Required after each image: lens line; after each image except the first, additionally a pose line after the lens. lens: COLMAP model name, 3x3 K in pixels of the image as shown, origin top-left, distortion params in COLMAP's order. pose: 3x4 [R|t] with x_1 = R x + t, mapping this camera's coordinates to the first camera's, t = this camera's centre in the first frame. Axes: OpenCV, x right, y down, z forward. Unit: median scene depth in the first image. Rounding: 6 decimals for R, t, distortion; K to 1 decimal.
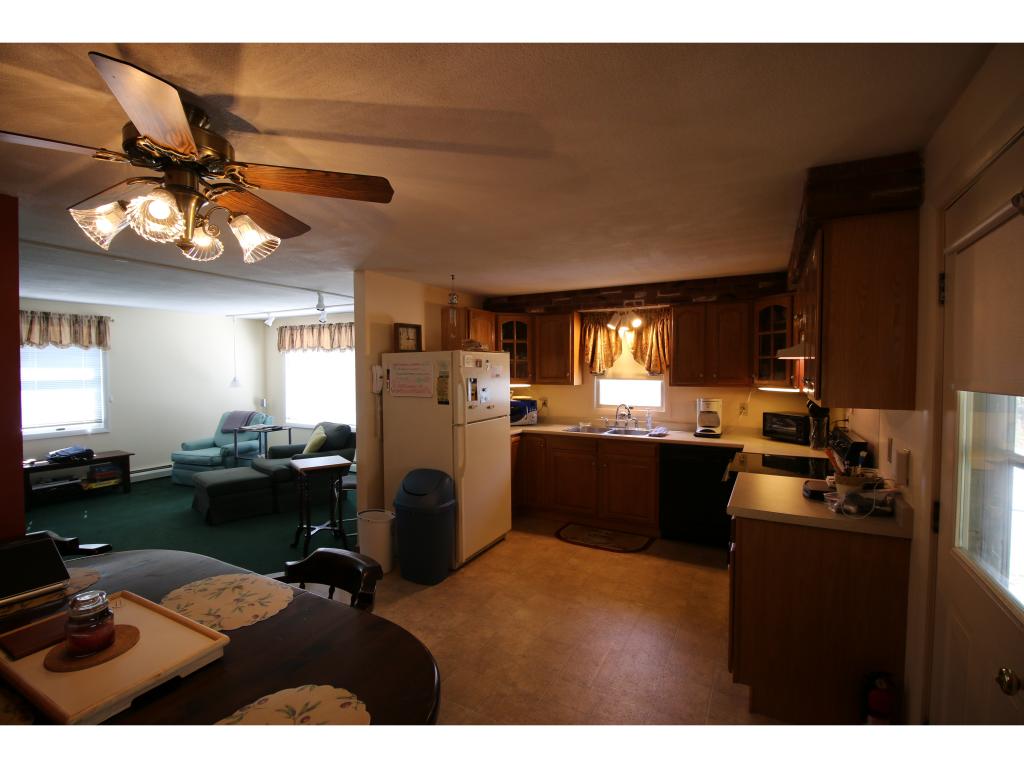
lens RADIAL K [[475.9, 0, 512.1], [0, 475.9, 384.4], [0, 0, 1]] dist [-0.005641, -0.000118]
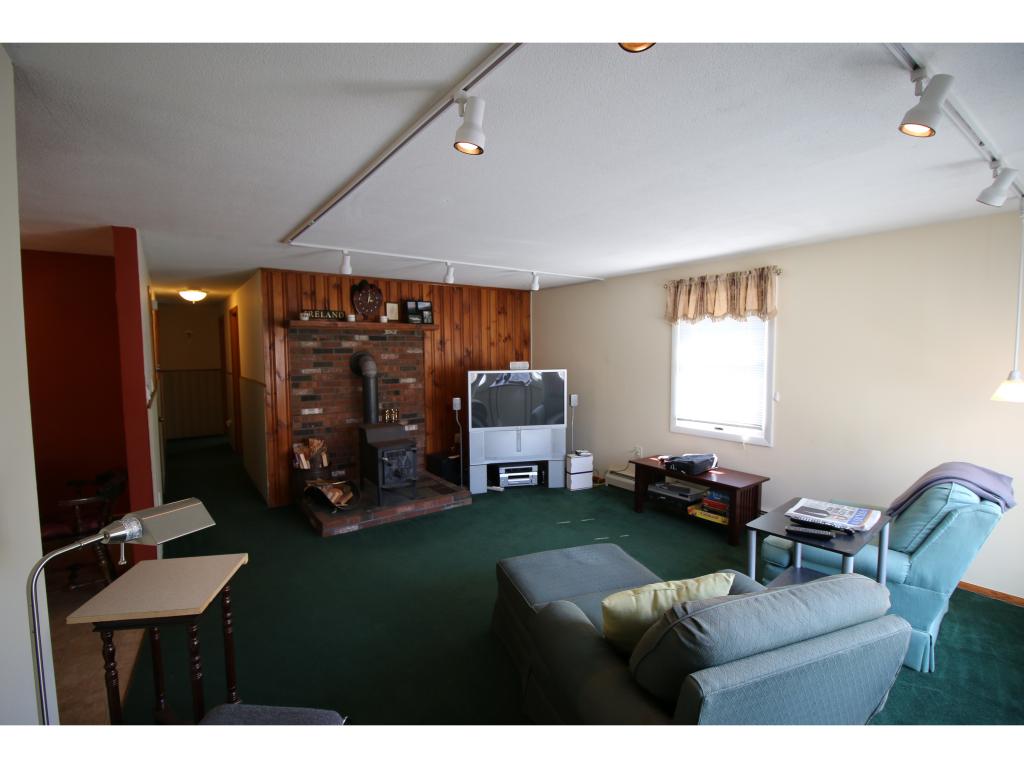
lens RADIAL K [[475.9, 0, 503.8], [0, 475.9, 382.2], [0, 0, 1]] dist [-0.005641, -0.000118]
pose [[-0.422409, 0.070045, -0.903695, -0.125641], [-0.020787, 0.995999, 0.086915, -0.038703], [0.906167, 0.055499, -0.419263, 1.008467]]
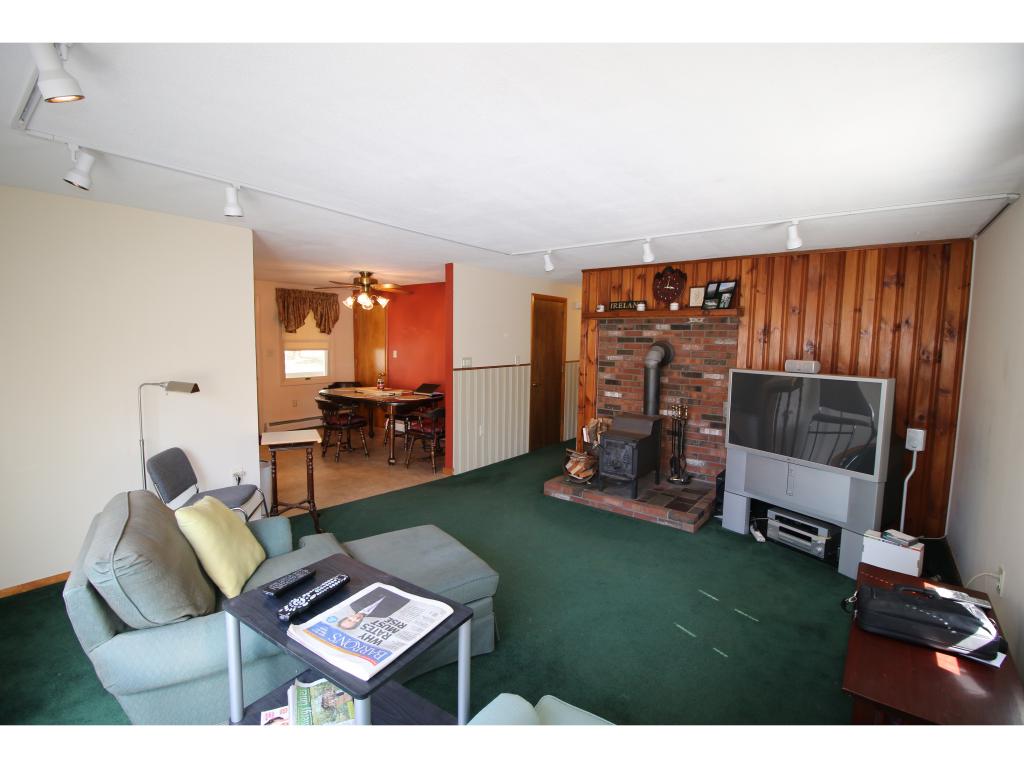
lens RADIAL K [[475.9, 0, 503.8], [0, 475.9, 386.5], [0, 0, 1]] dist [-0.005641, -0.000118]
pose [[-0.986659, -0.027604, 0.160442, -1.033187], [-0.006641, 0.991524, 0.129751, -0.043103], [-0.162663, 0.126954, -0.978480, 1.471568]]
